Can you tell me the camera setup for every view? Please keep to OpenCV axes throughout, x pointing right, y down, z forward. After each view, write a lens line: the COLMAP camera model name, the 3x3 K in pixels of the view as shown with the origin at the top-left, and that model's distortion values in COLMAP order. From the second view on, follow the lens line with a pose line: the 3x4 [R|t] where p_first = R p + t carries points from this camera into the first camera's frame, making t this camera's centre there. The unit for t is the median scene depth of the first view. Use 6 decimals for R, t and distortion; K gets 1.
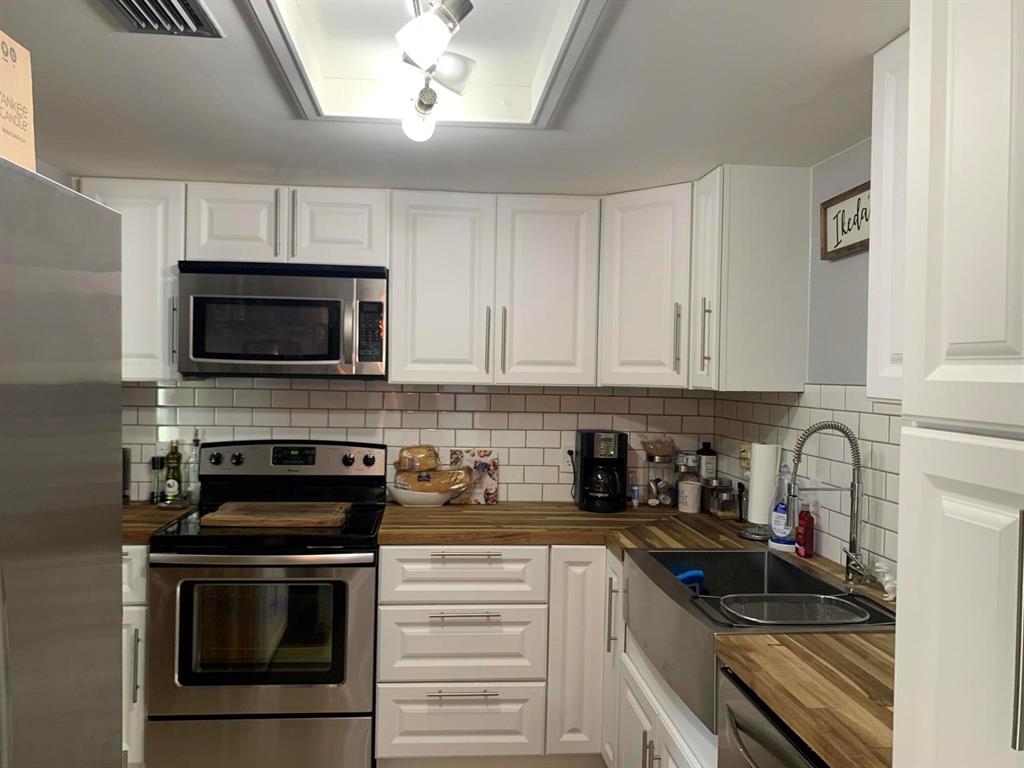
lens RADIAL K [[772.4, 0, 512.0], [0, 772.4, 384.0], [0, 0, 1]] dist [0.006610, 0.001178]
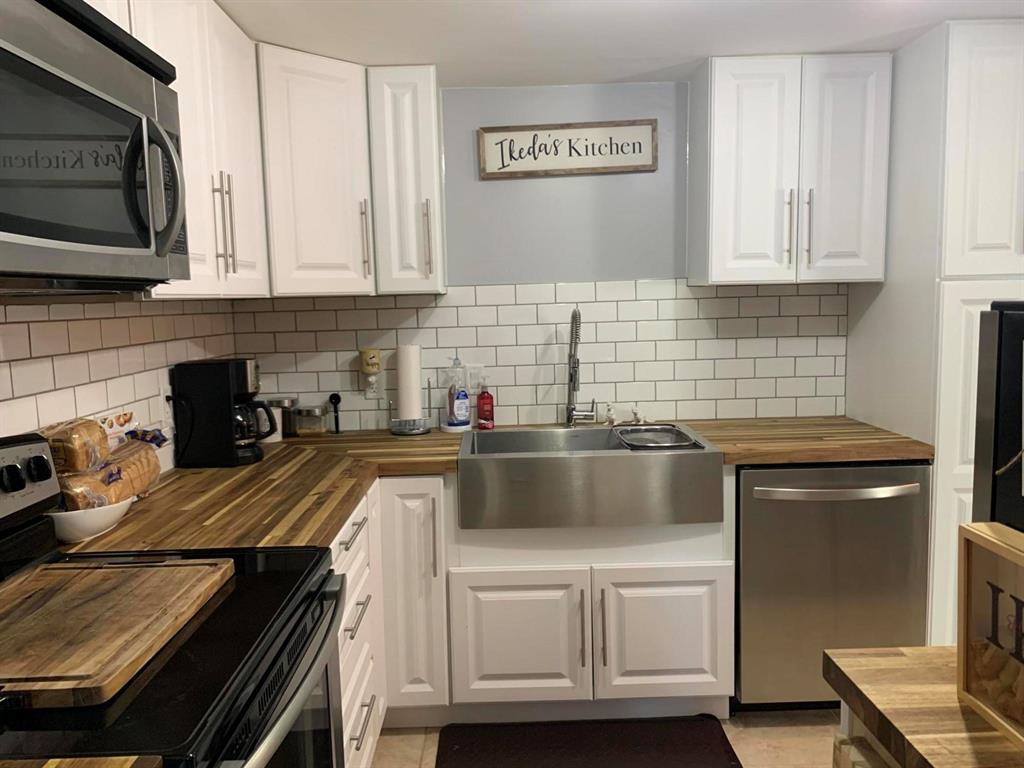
lens RADIAL K [[772.4, 0, 512.0], [0, 772.4, 384.0], [0, 0, 1]] dist [0.006610, 0.001178]
pose [[0.080119, -0.138294, 0.987145, -0.829453], [0.041969, 0.989919, 0.135277, -0.006734], [-0.995901, 0.030591, 0.085116, 0.902393]]
